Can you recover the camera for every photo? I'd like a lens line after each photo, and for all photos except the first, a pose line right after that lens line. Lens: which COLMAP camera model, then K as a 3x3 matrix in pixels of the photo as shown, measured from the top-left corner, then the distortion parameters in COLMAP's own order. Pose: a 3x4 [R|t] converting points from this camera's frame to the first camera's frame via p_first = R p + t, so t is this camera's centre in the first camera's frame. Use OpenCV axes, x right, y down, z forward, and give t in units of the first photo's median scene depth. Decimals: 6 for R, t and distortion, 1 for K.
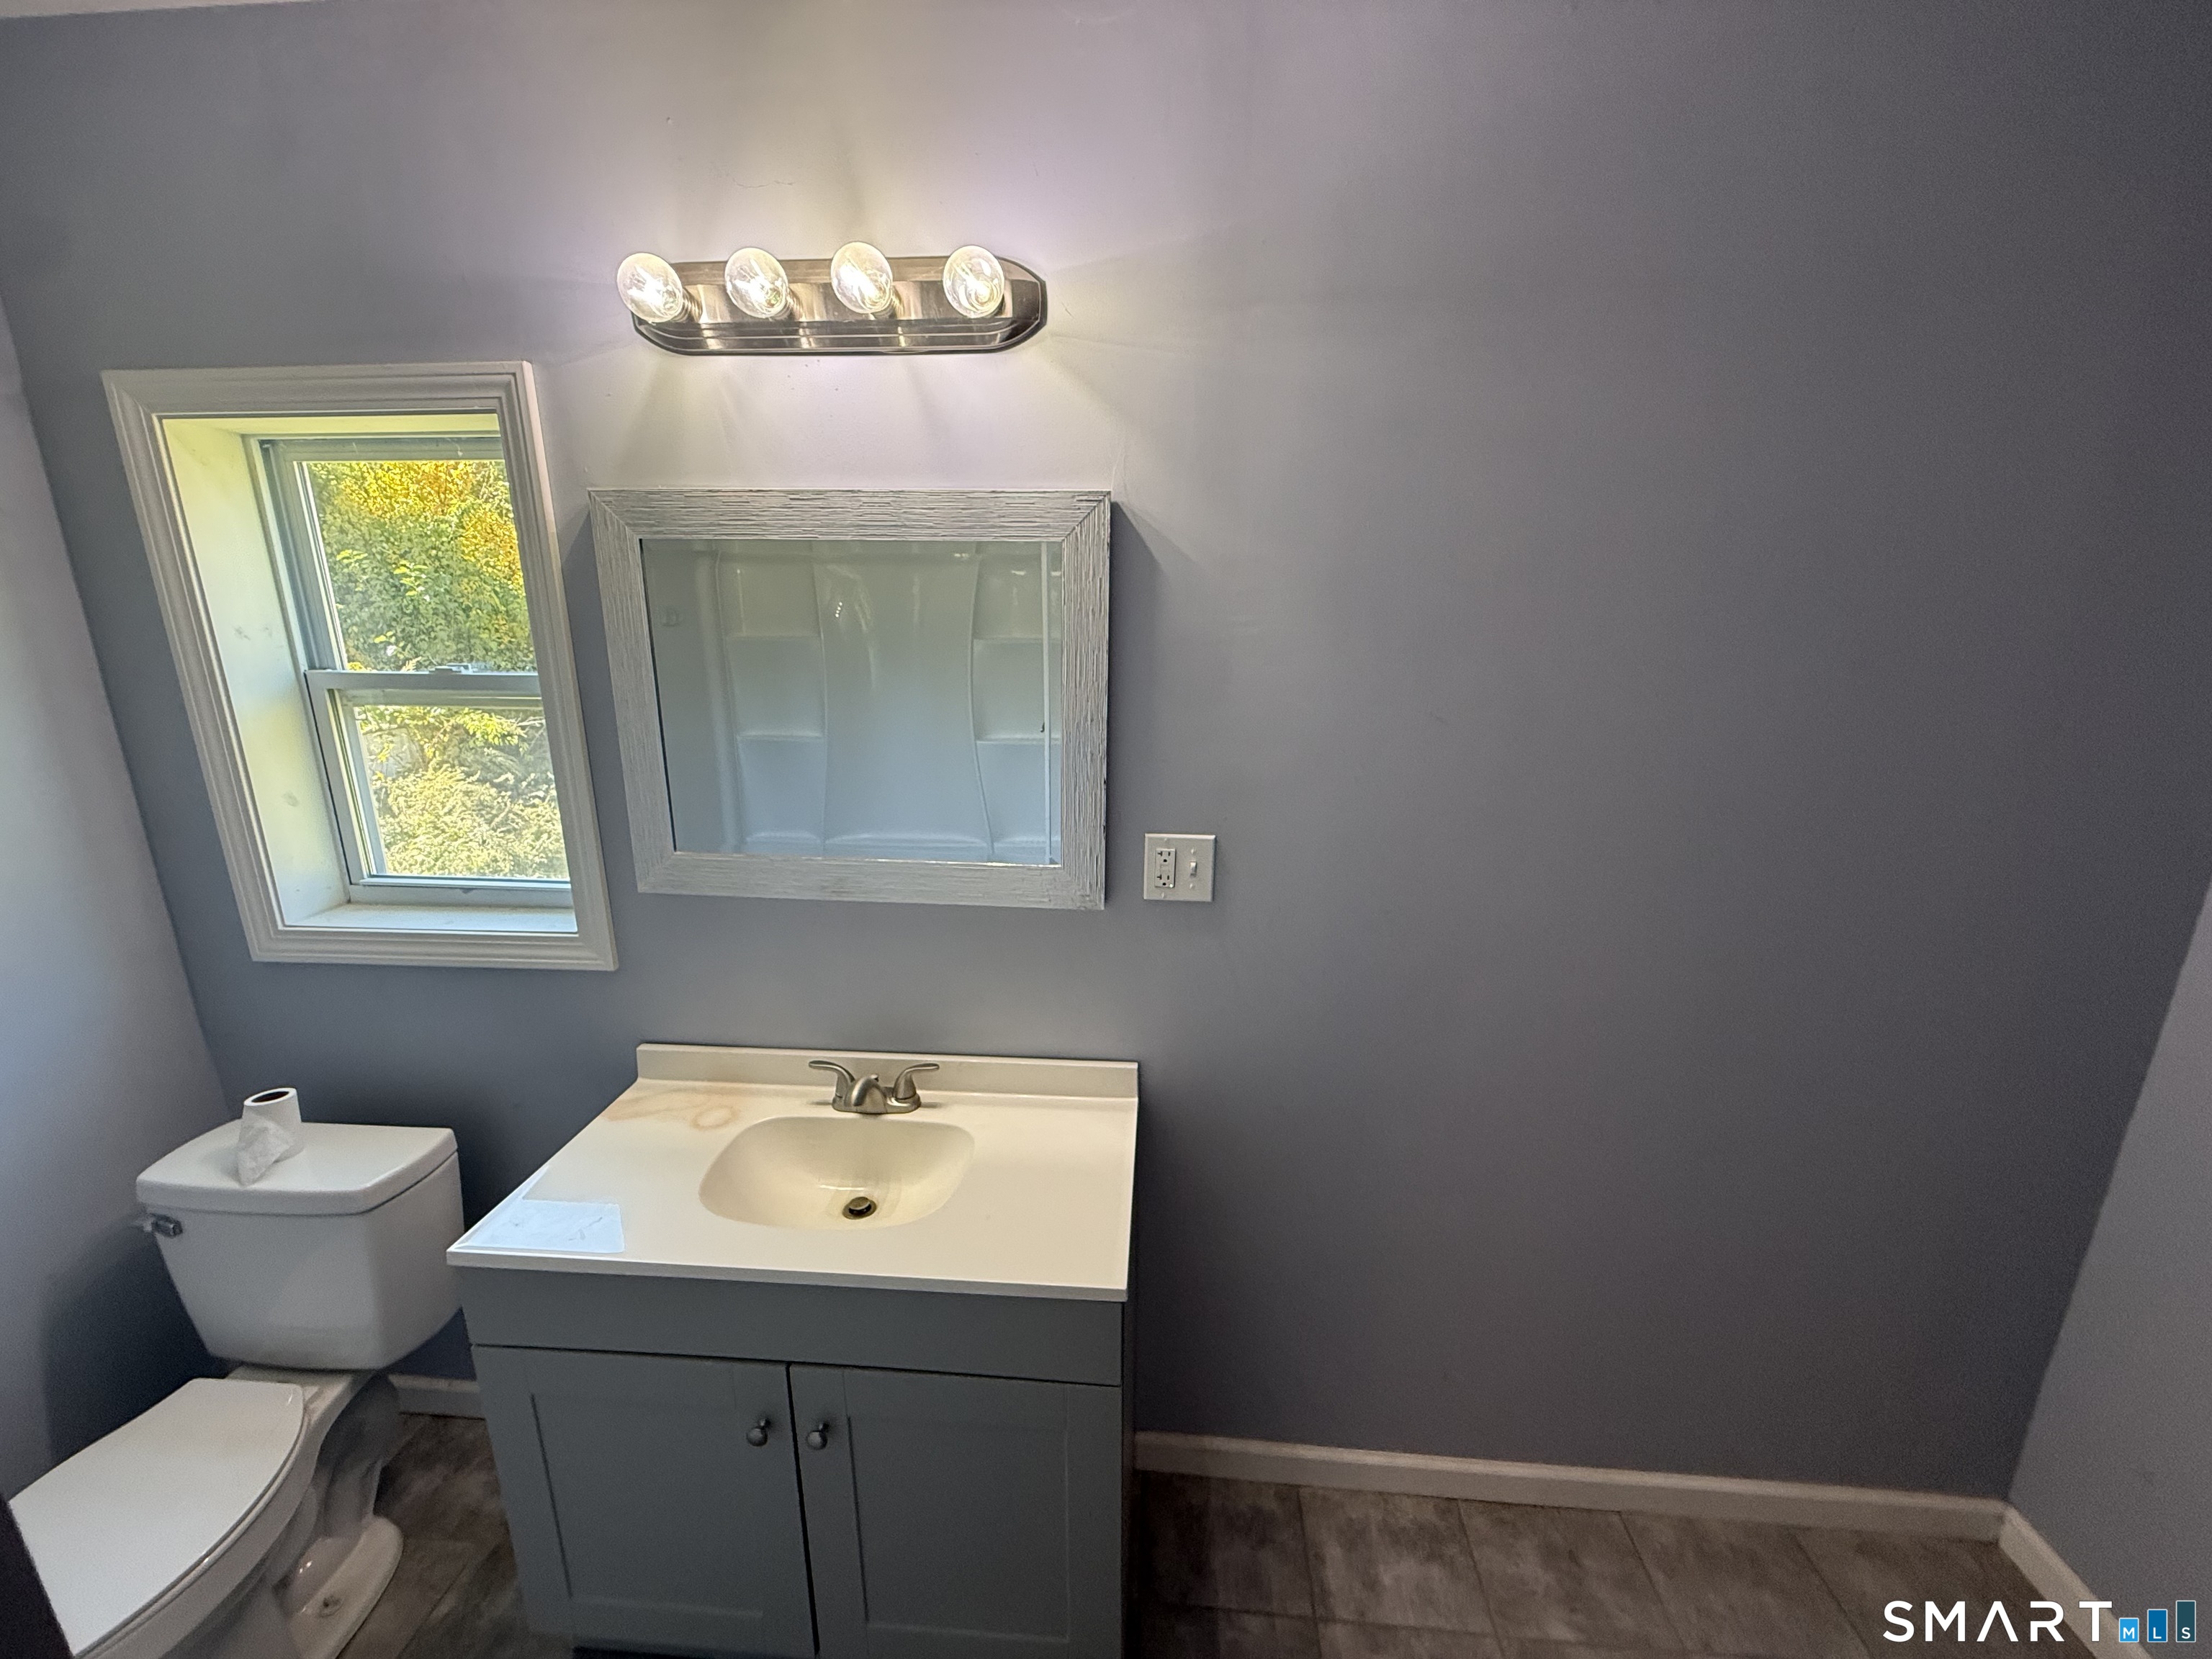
lens RADIAL K [[881.9, 0, 1099.6], [0, 881.9, 827.4], [0, 0, 1]] dist [0.001286, -0.002243]
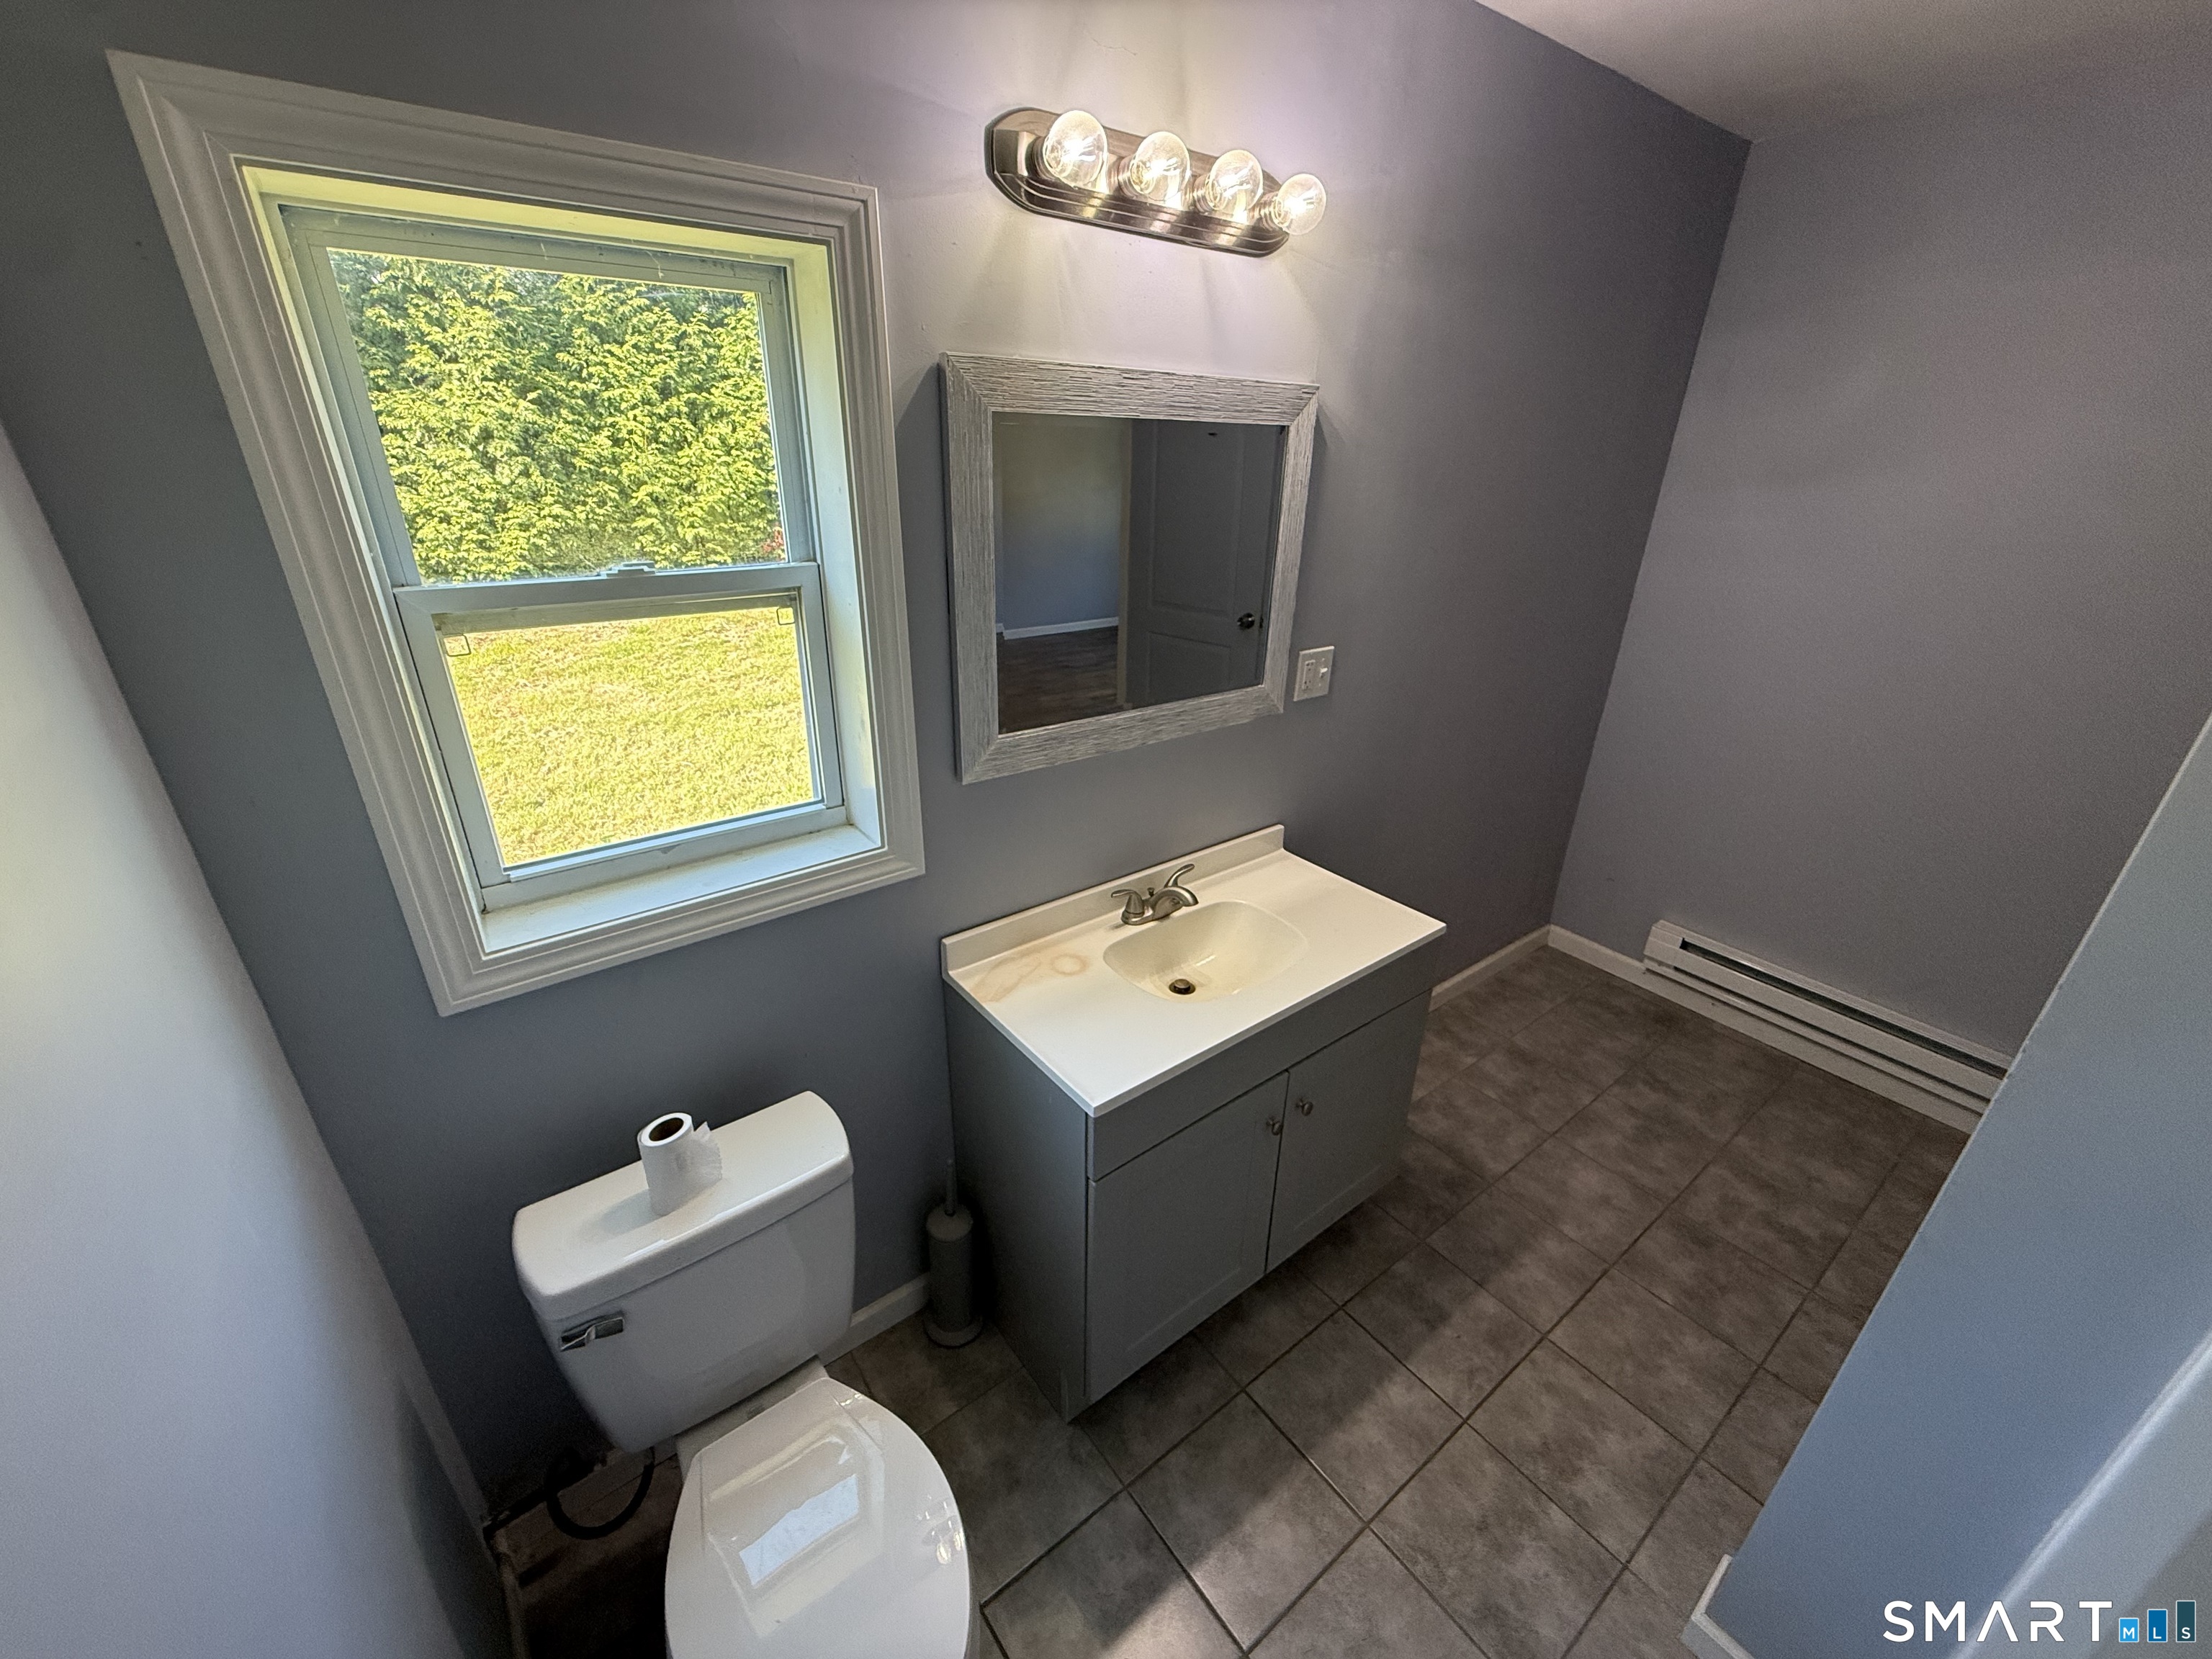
lens RADIAL K [[881.9, 0, 1096.8], [0, 881.9, 822.3], [0, 0, 1]] dist [0.001286, -0.002243]
pose [[0.747169, -0.257078, 0.612903, -1.095662], [0.147312, 0.963284, 0.224461, -0.091659], [-0.648104, -0.077422, 0.757606, 0.158315]]
